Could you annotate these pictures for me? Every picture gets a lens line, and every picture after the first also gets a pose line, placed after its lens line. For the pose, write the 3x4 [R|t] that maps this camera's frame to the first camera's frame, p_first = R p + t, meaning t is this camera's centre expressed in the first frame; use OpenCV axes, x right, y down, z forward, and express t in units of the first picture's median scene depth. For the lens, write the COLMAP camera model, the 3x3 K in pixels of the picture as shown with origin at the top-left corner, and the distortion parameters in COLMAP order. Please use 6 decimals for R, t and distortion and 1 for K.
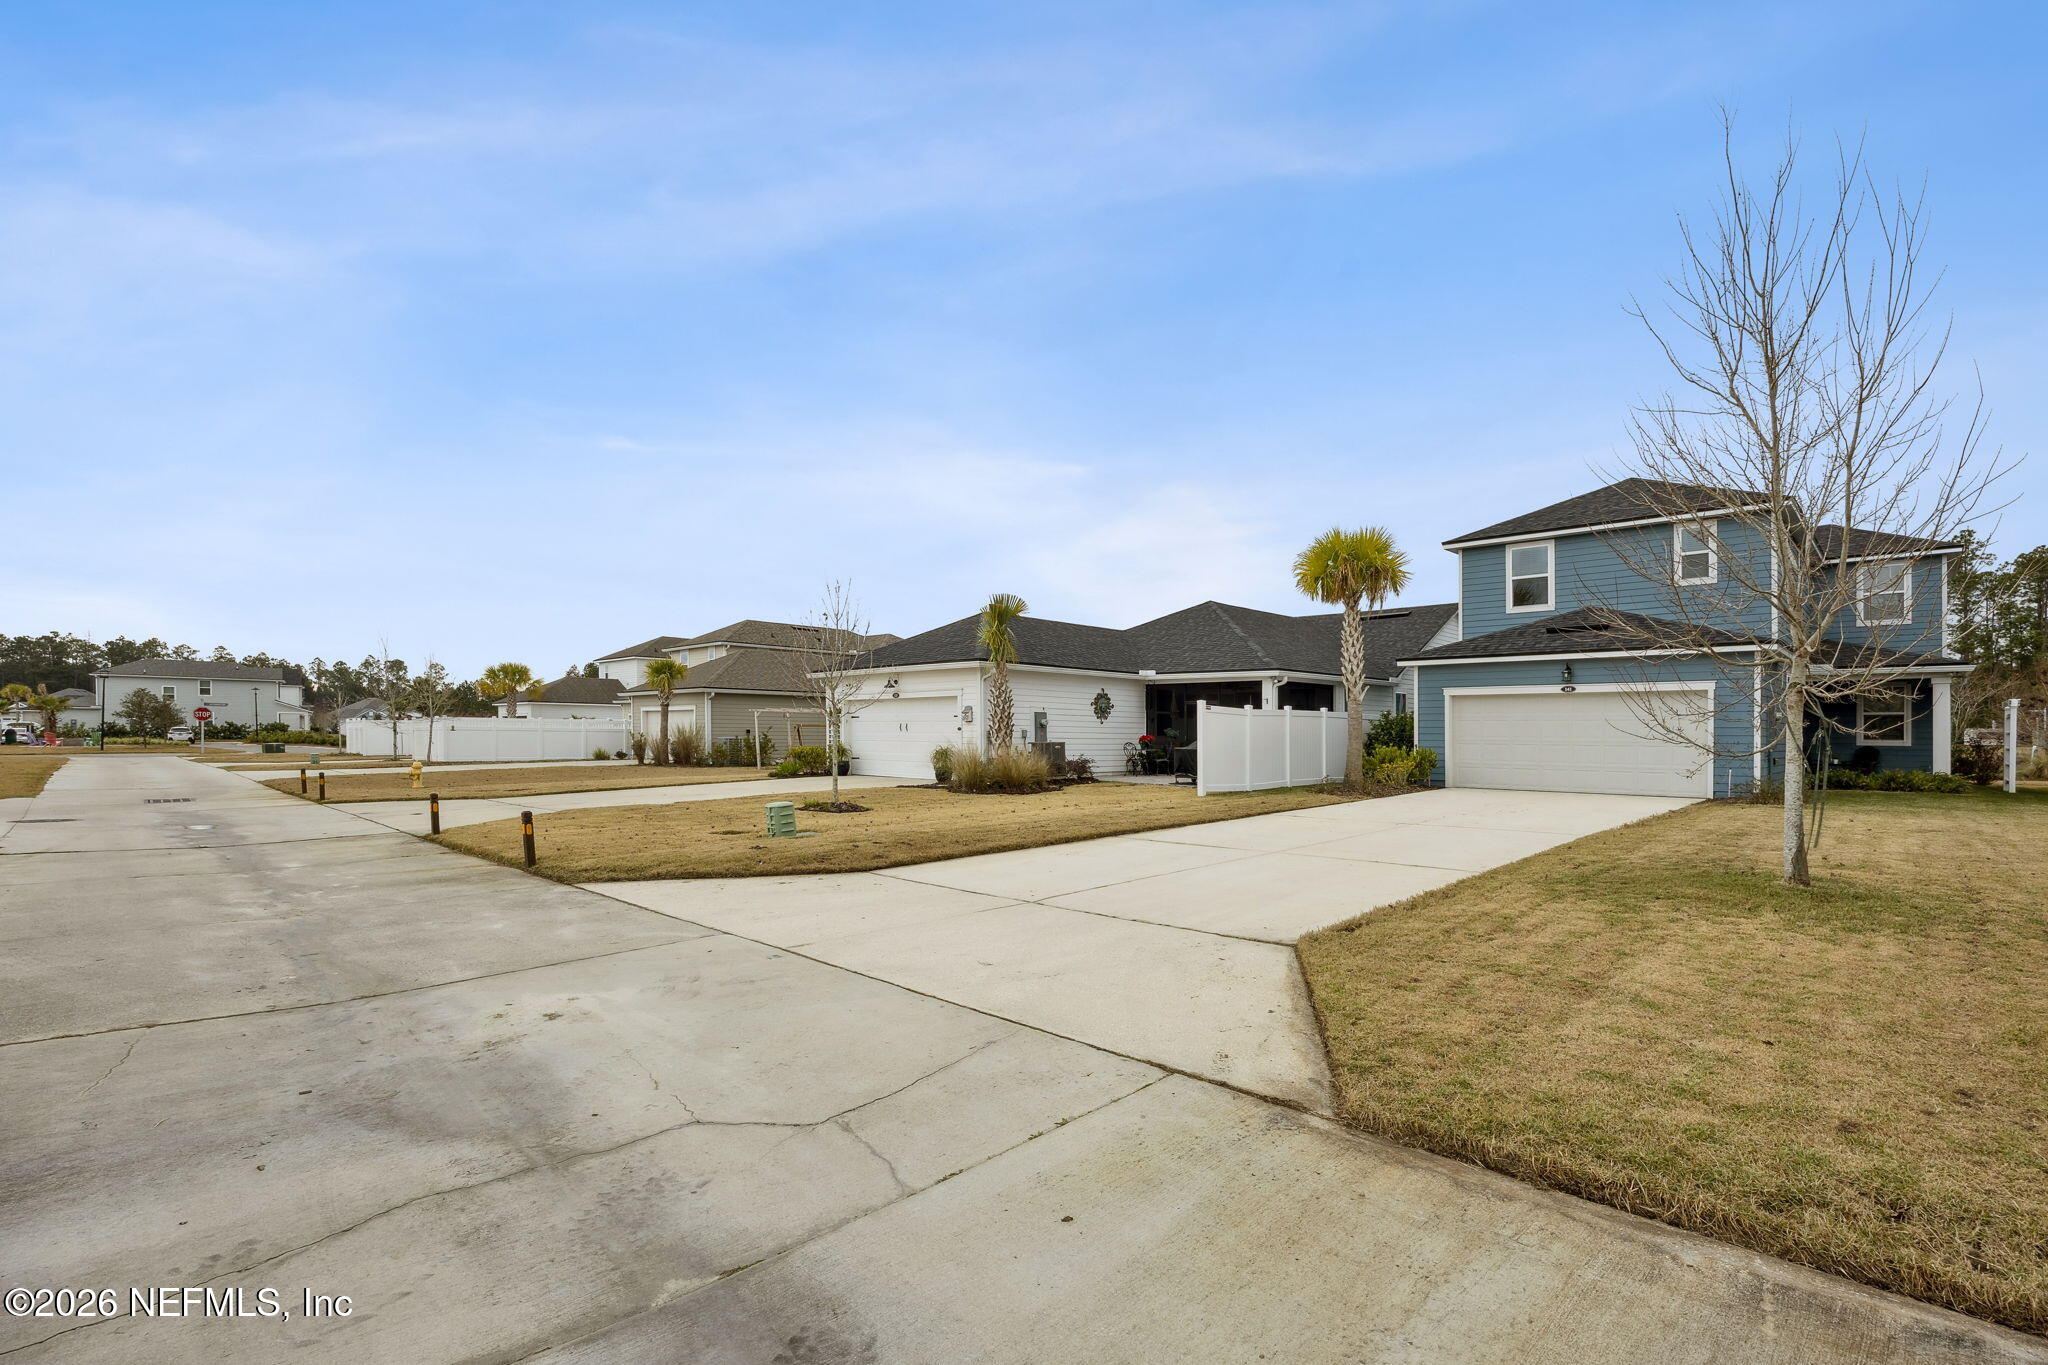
lens RADIAL K [[926.4, 0, 1032.7], [0, 926.4, 723.7], [0, 0, 1]] dist [-0.002772, -0.000430]
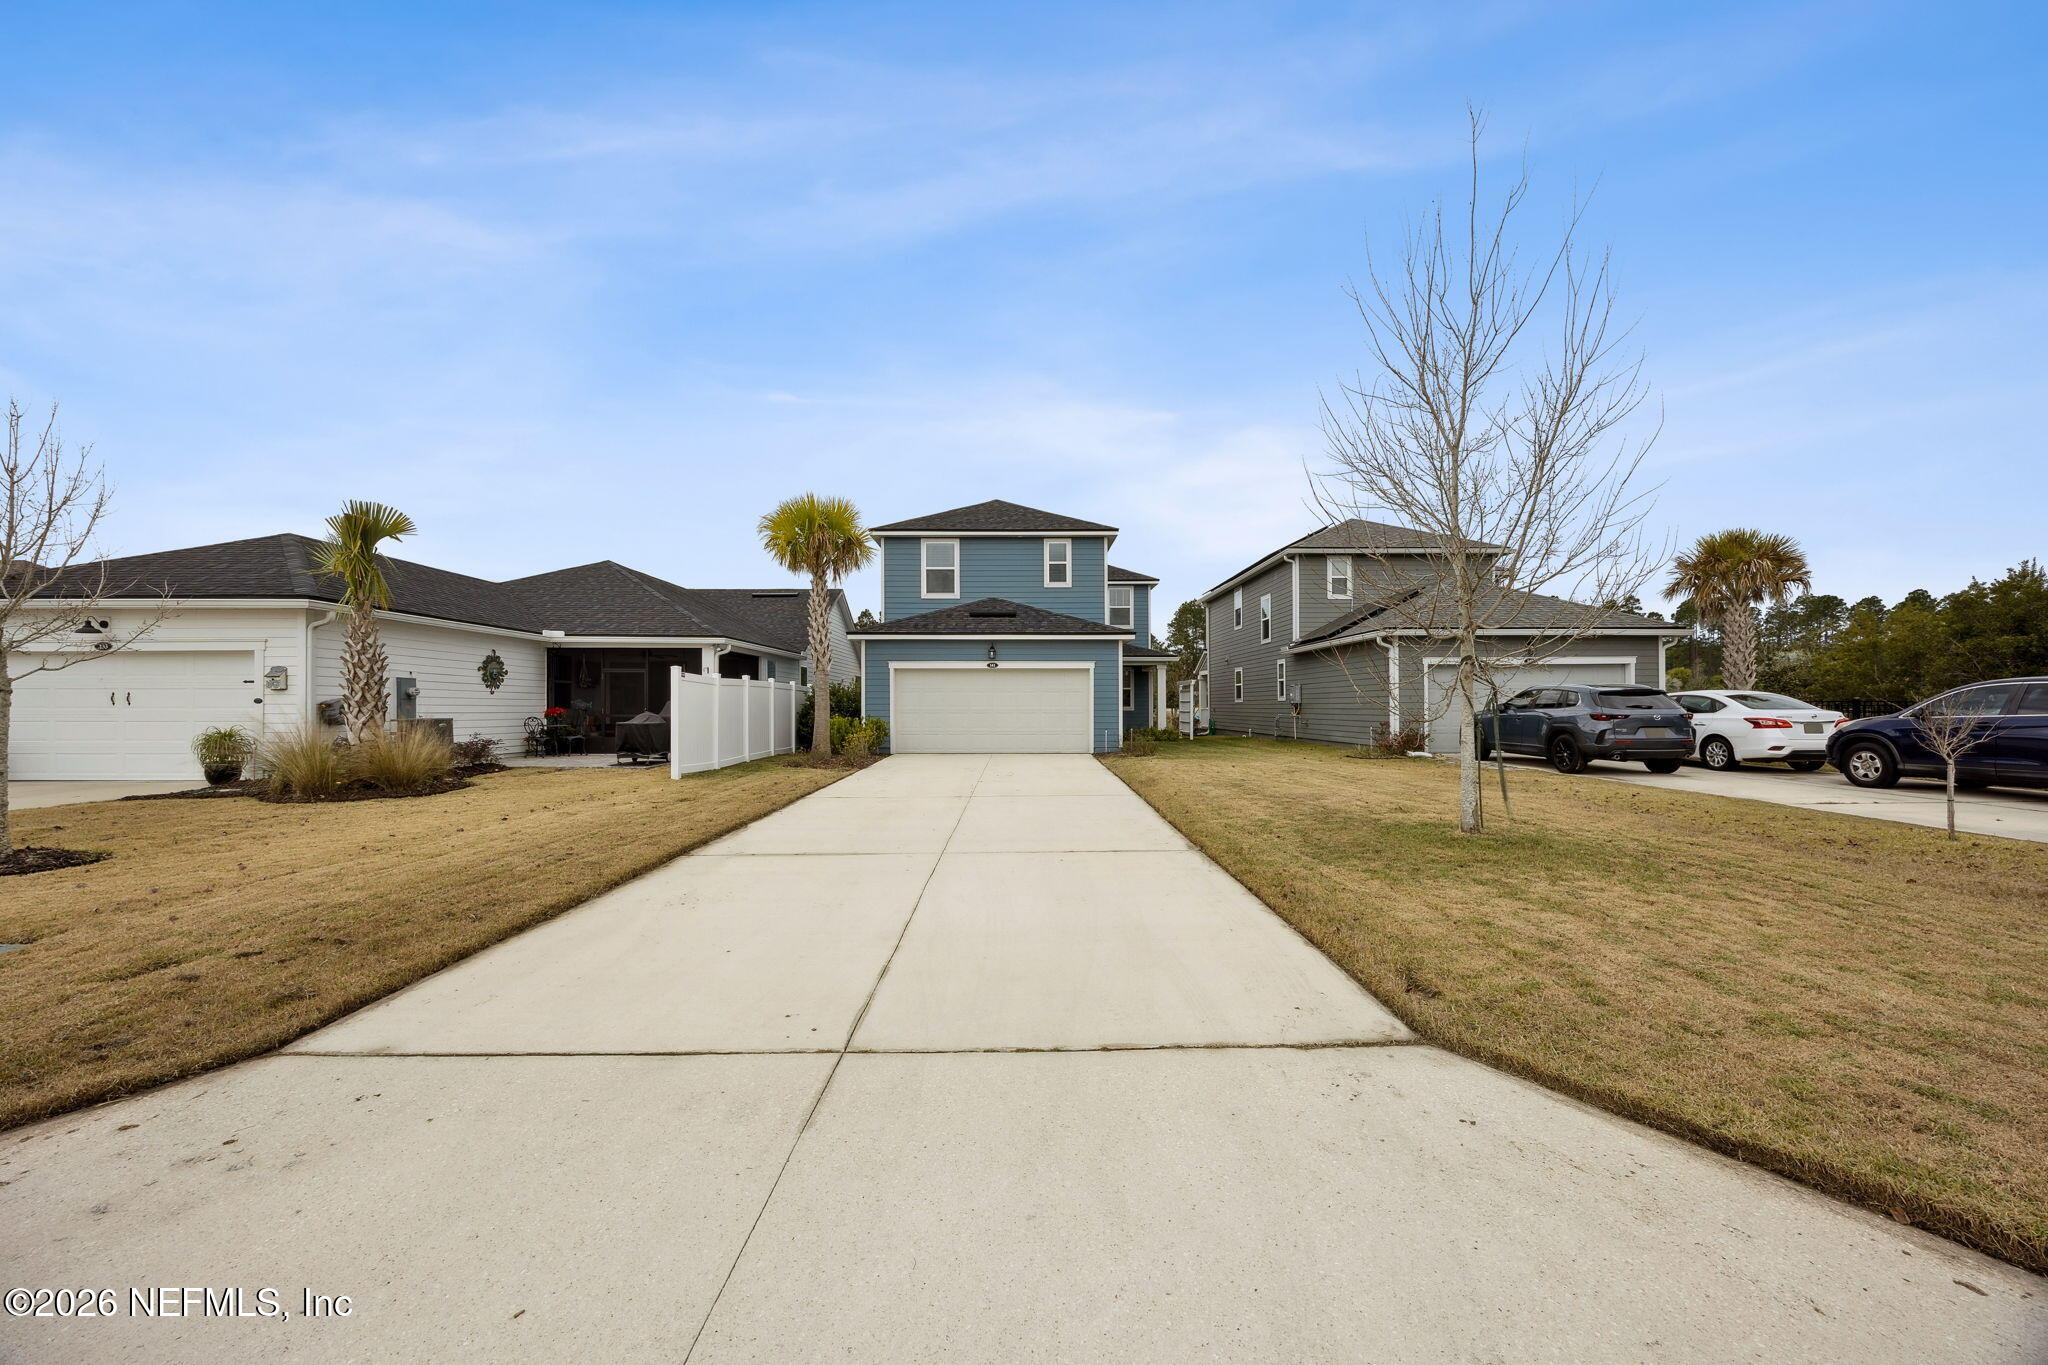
lens RADIAL K [[792.6, 0, 1025.1], [0, 792.6, 679.9], [0, 0, 1]] dist [-0.000642, -0.000263]
pose [[0.718598, 0.015054, 0.695263, -0.078997], [-0.000479, 0.999776, -0.021152, 0.002258], [-0.695425, 0.014866, 0.718445, 0.221477]]
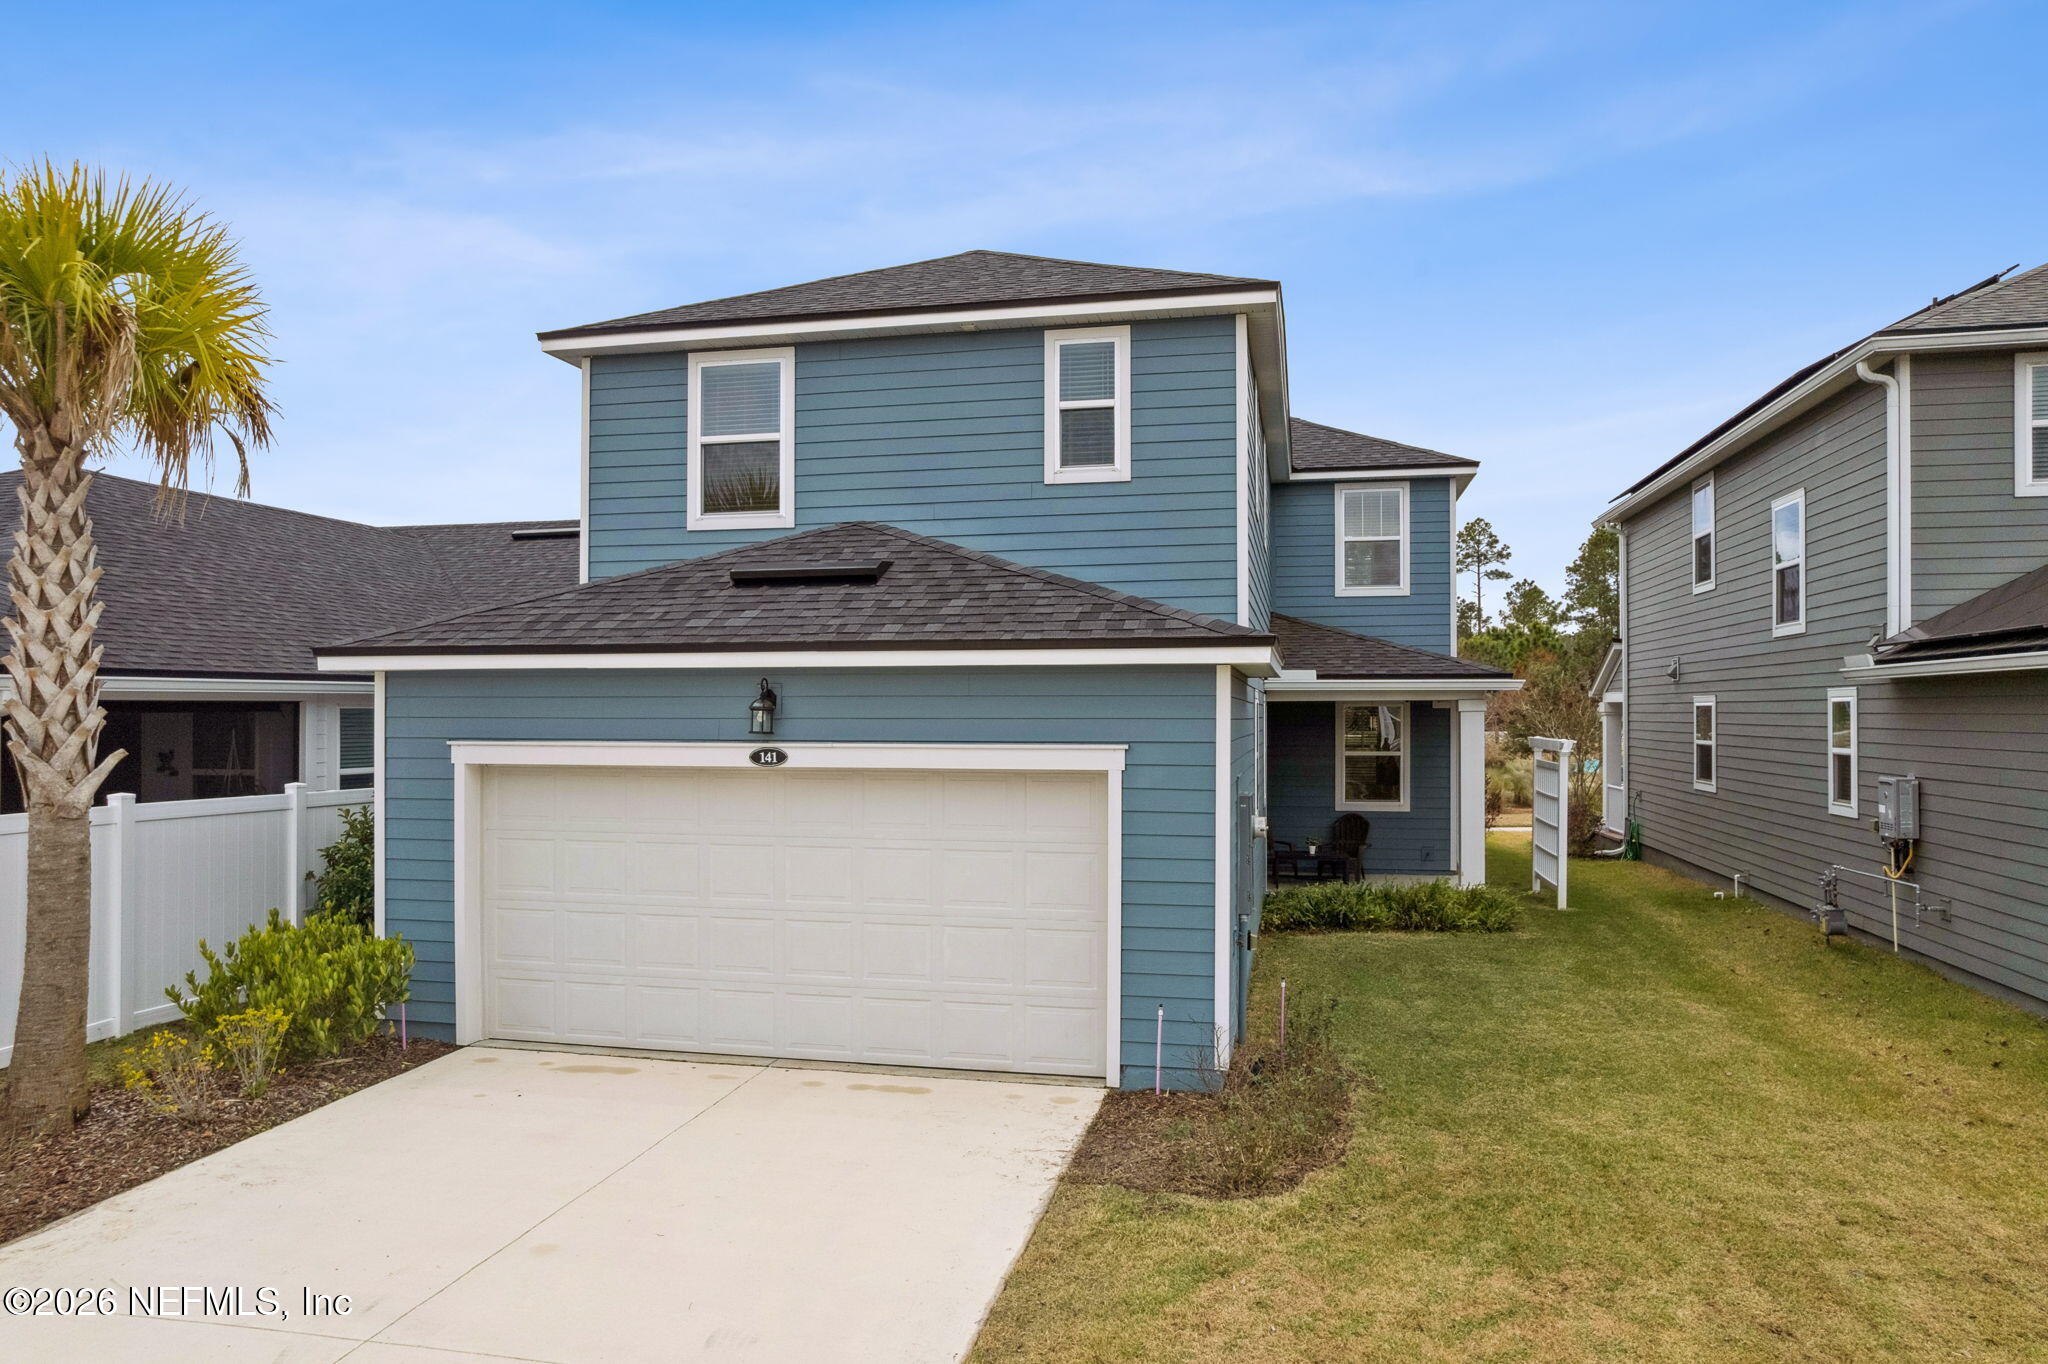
lens RADIAL K [[1329.5, 0, 1020.3], [0, 1329.5, 705.6], [0, 0, 1]] dist [-0.037624, 0.002893]
pose [[0.851788, -0.004801, 0.523865, 0.357999], [0.001430, 0.999976, 0.006840, -0.052065], [-0.523885, -0.005077, 0.851774, 0.480895]]
